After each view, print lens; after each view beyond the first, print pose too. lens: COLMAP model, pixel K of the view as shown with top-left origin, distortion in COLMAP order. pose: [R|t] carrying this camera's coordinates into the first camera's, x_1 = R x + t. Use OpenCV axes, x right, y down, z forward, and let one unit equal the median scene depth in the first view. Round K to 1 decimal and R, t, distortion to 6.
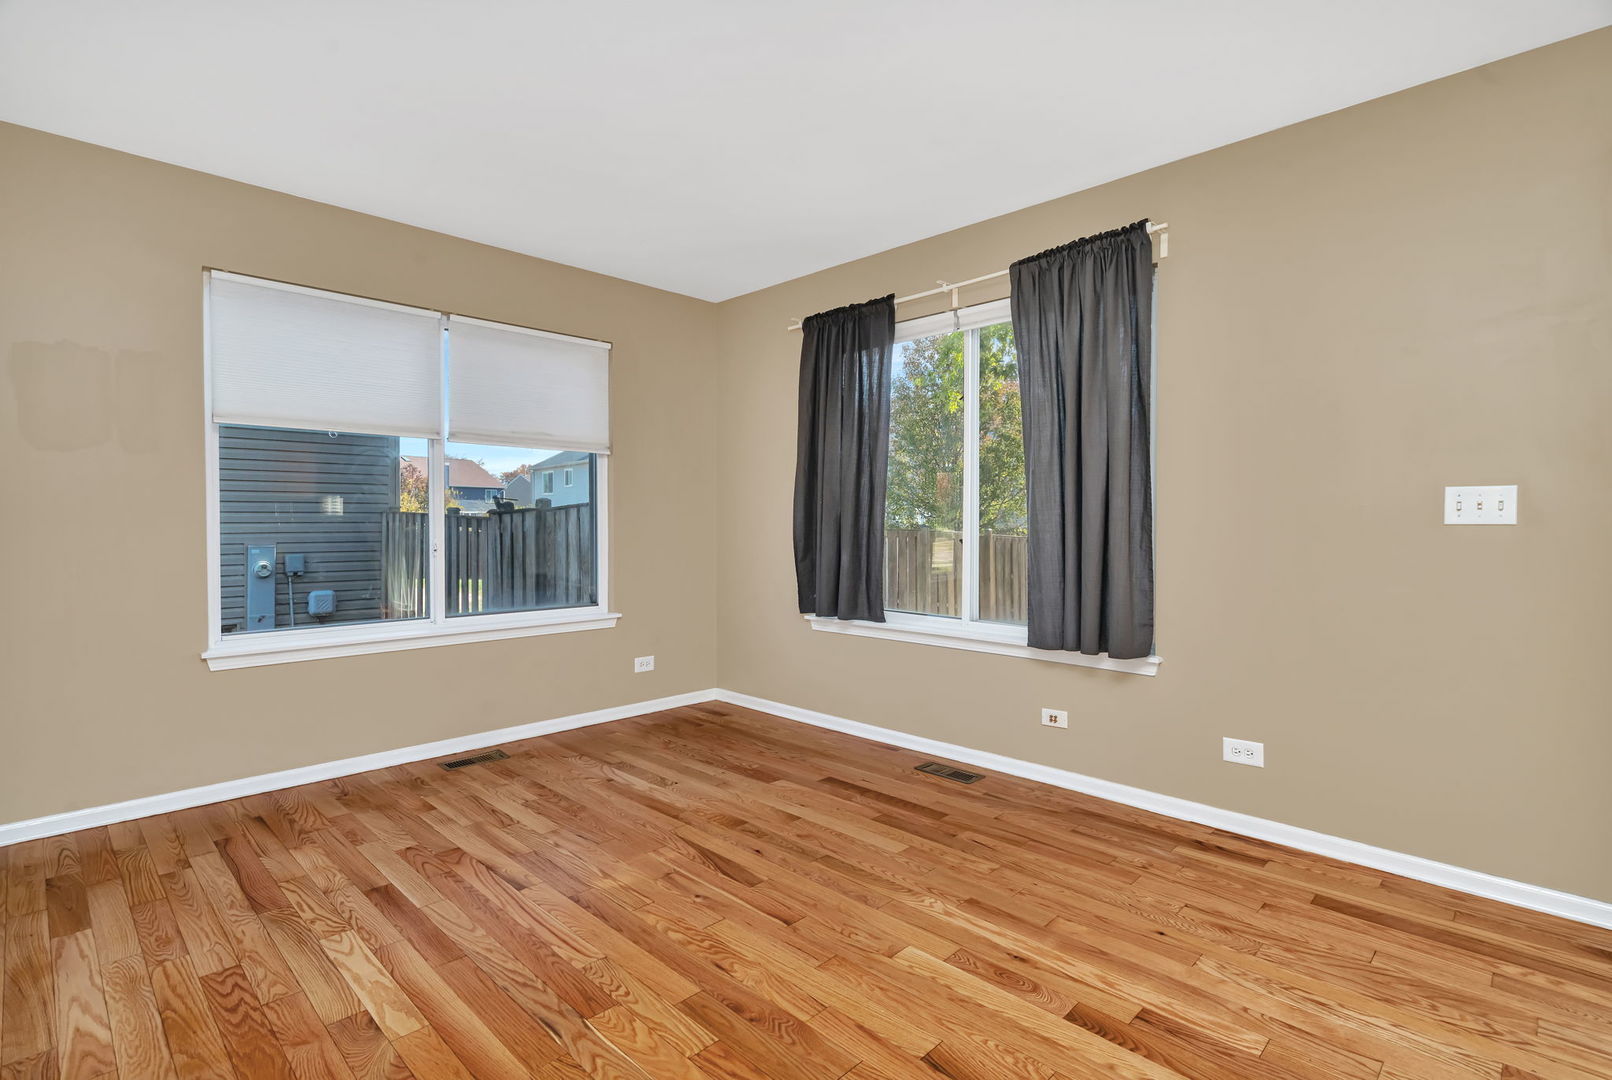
lens RADIAL K [[777.4, 0, 801.0], [0, 777.4, 535.1], [0, 0, 1]] dist [-0.014810, 0.008341]
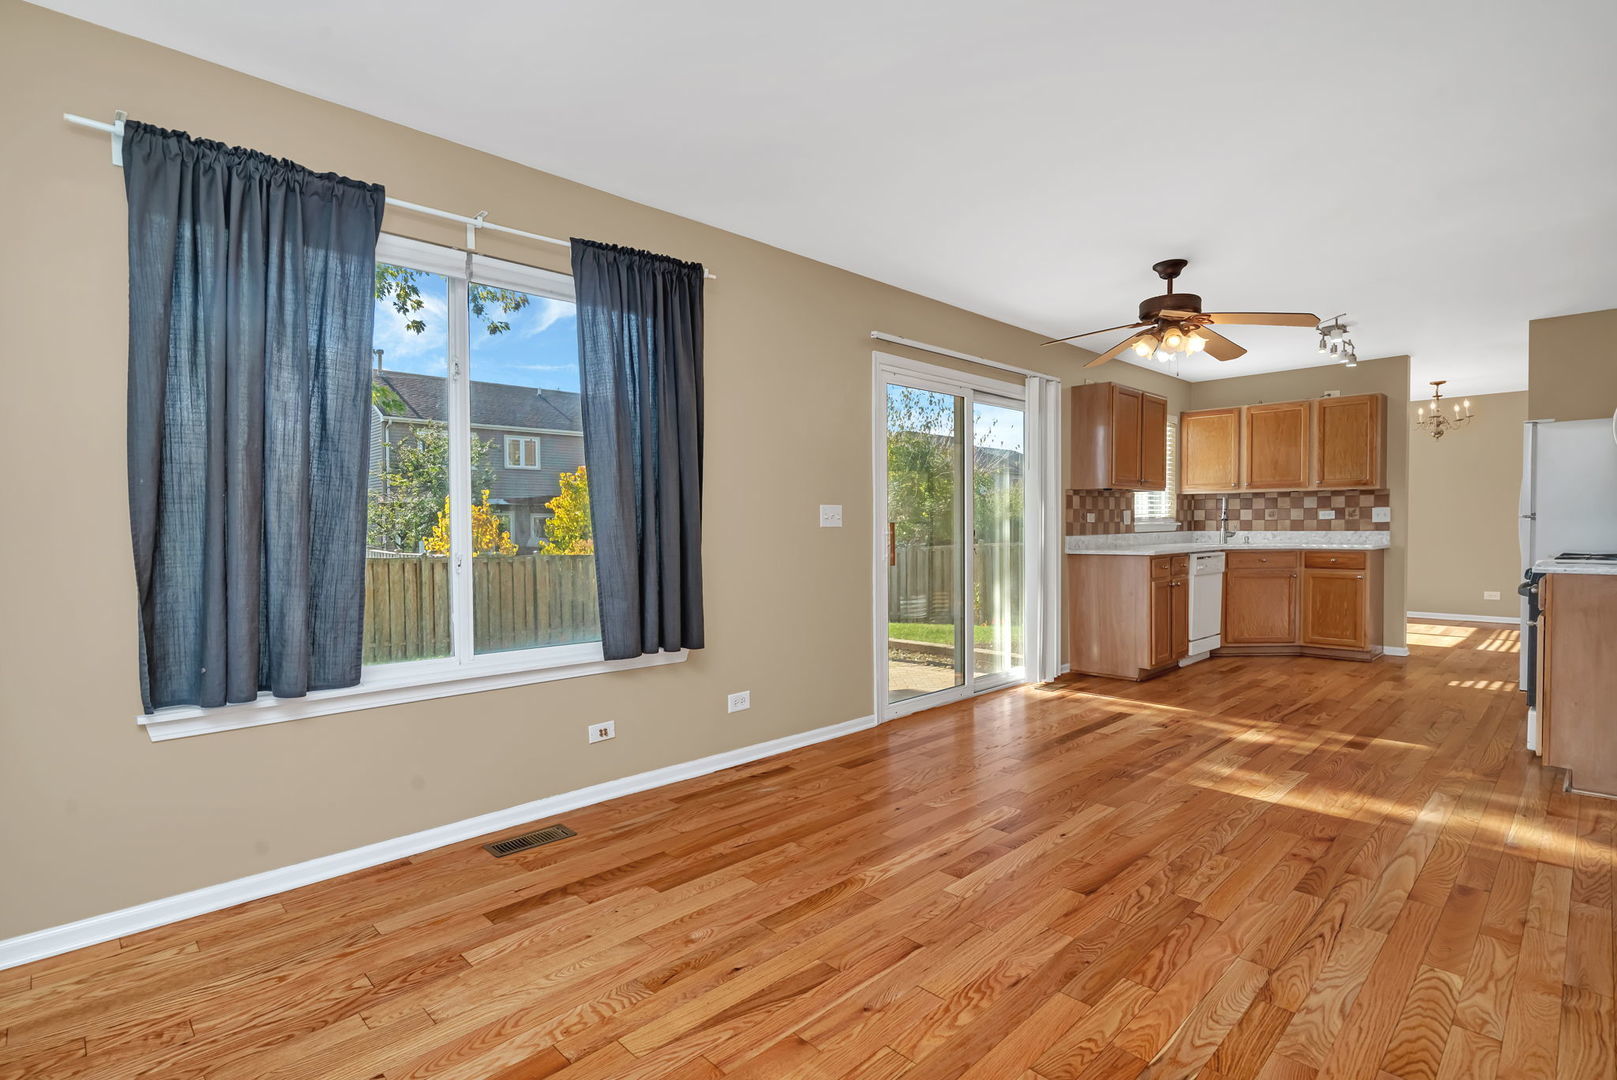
lens RADIAL K [[779.8, 0, 806.0], [0, 779.8, 546.1], [0, 0, 1]] dist [-0.014810, 0.008341]
pose [[0.016515, -0.025563, 0.999537, -0.680459], [0.026137, 0.999343, 0.025127, -0.012293], [-0.999522, 0.025710, 0.017172, 0.786836]]
